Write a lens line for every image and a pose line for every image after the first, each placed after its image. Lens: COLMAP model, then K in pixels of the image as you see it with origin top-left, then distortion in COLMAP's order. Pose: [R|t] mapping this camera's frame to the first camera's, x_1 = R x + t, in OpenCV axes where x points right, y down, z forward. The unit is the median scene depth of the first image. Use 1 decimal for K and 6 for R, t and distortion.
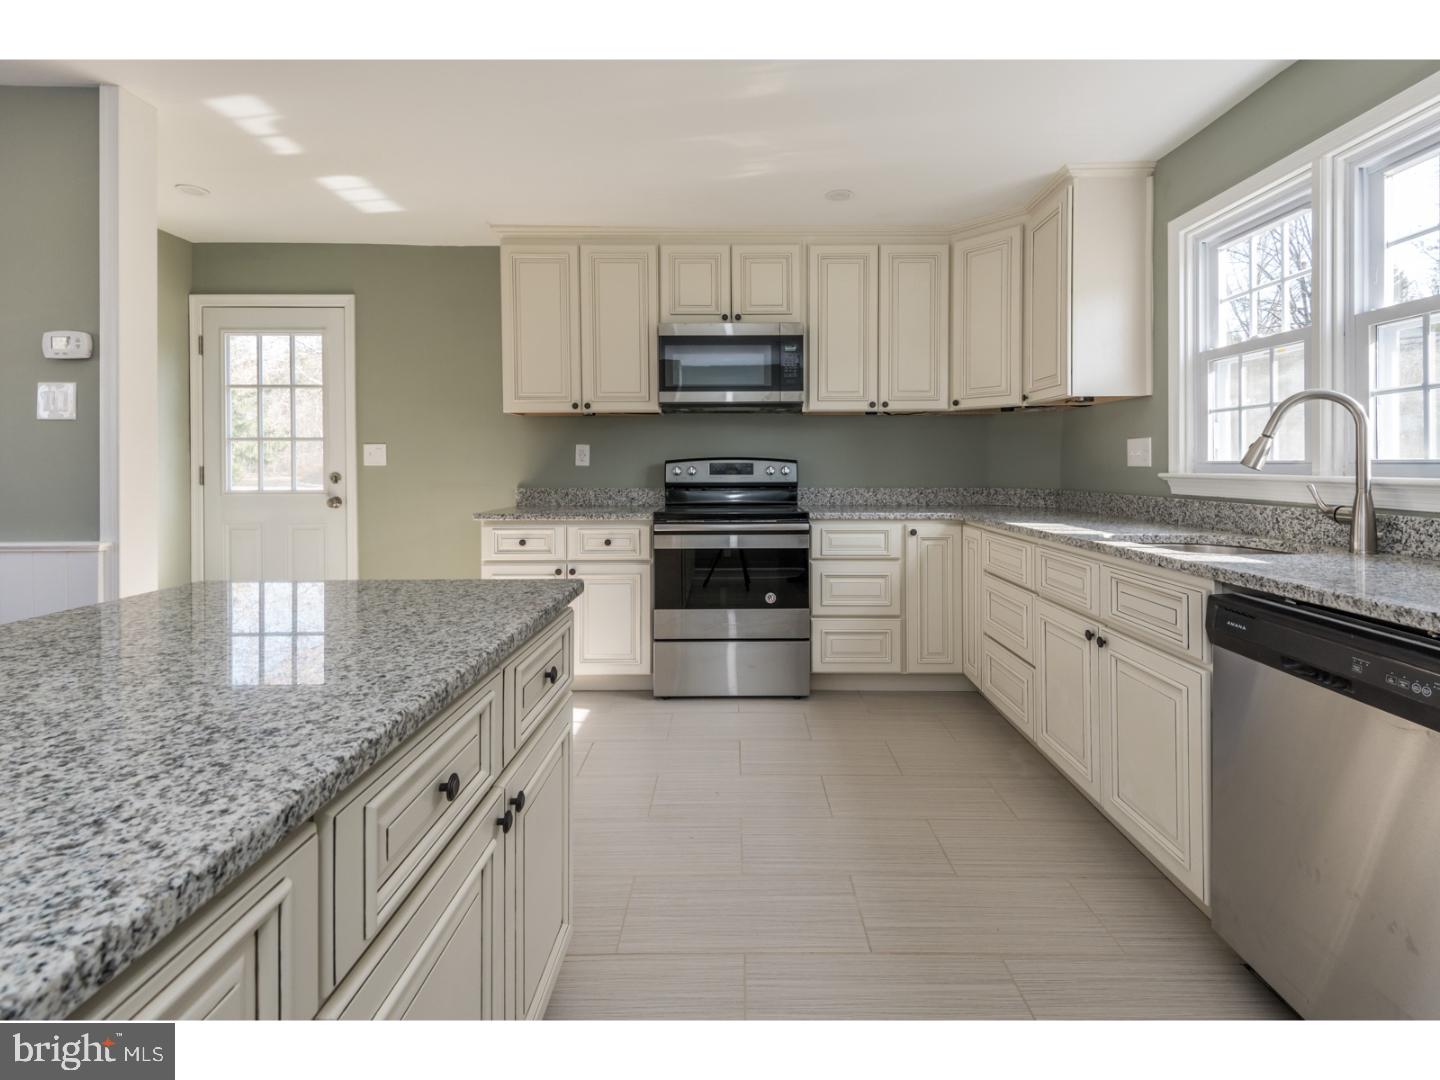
lens RADIAL K [[685.3, 0, 719.7], [0, 685.3, 527.5], [0, 0, 1]] dist [0.019637, -0.009802]
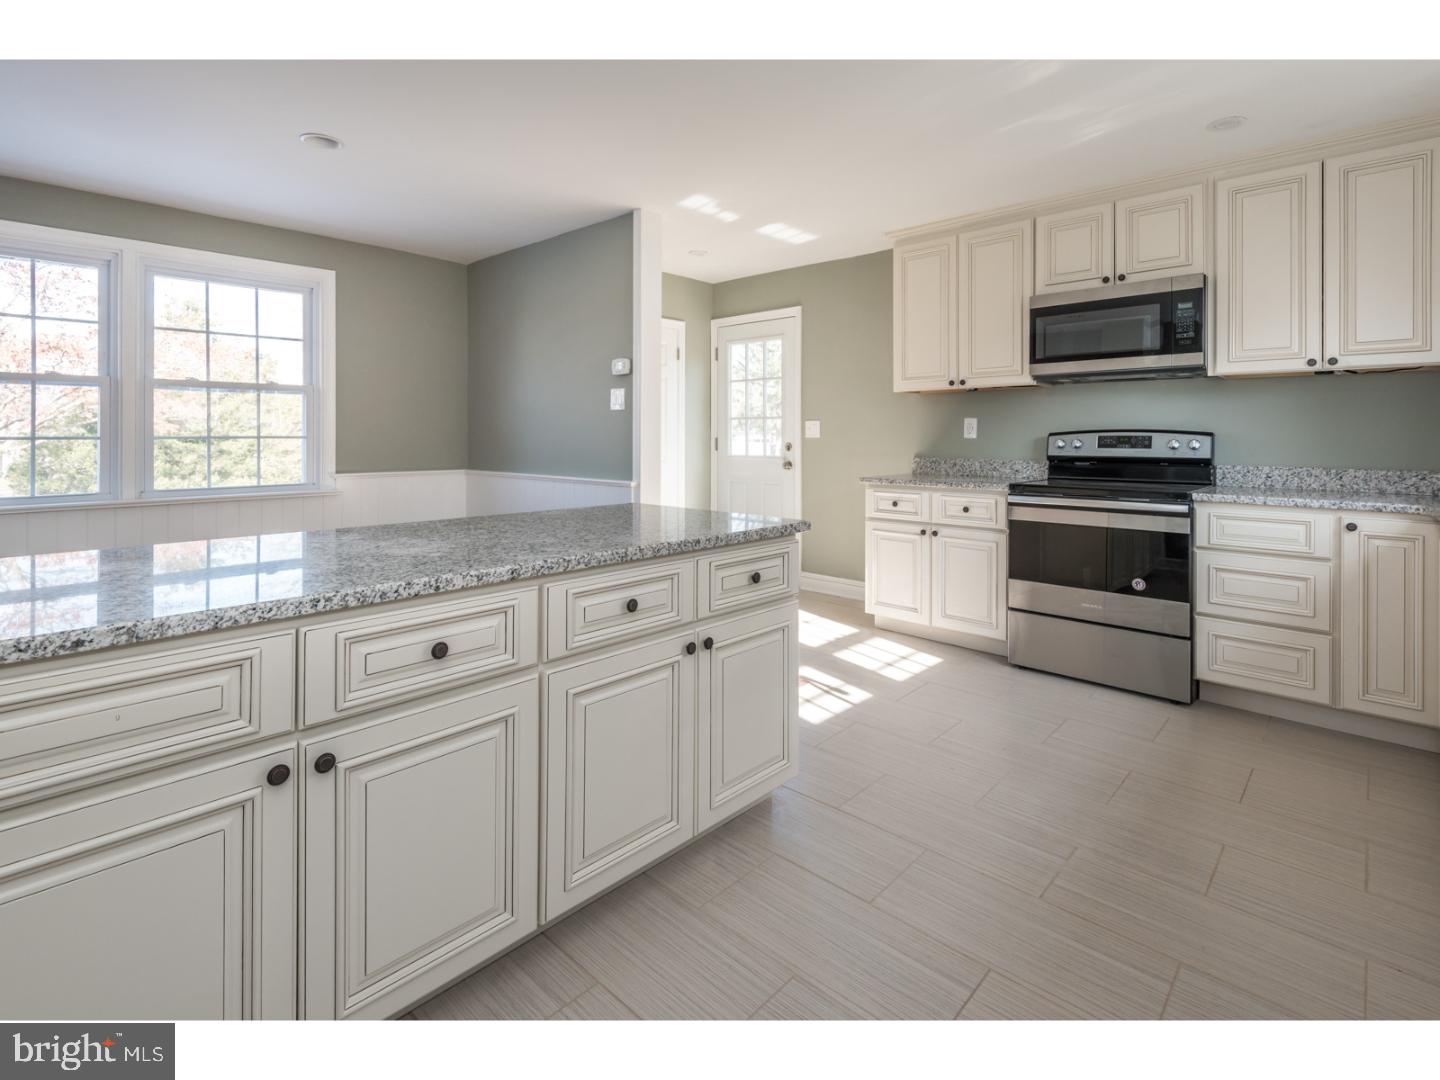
lens RADIAL K [[685.3, 0, 717.4], [0, 685.3, 544.3], [0, 0, 1]] dist [0.019637, -0.009802]
pose [[0.722845, 0.111602, -0.681939, 0.296953], [-0.068572, 0.993586, 0.089920, 0.005502], [0.687600, -0.018236, 0.725861, -0.060215]]
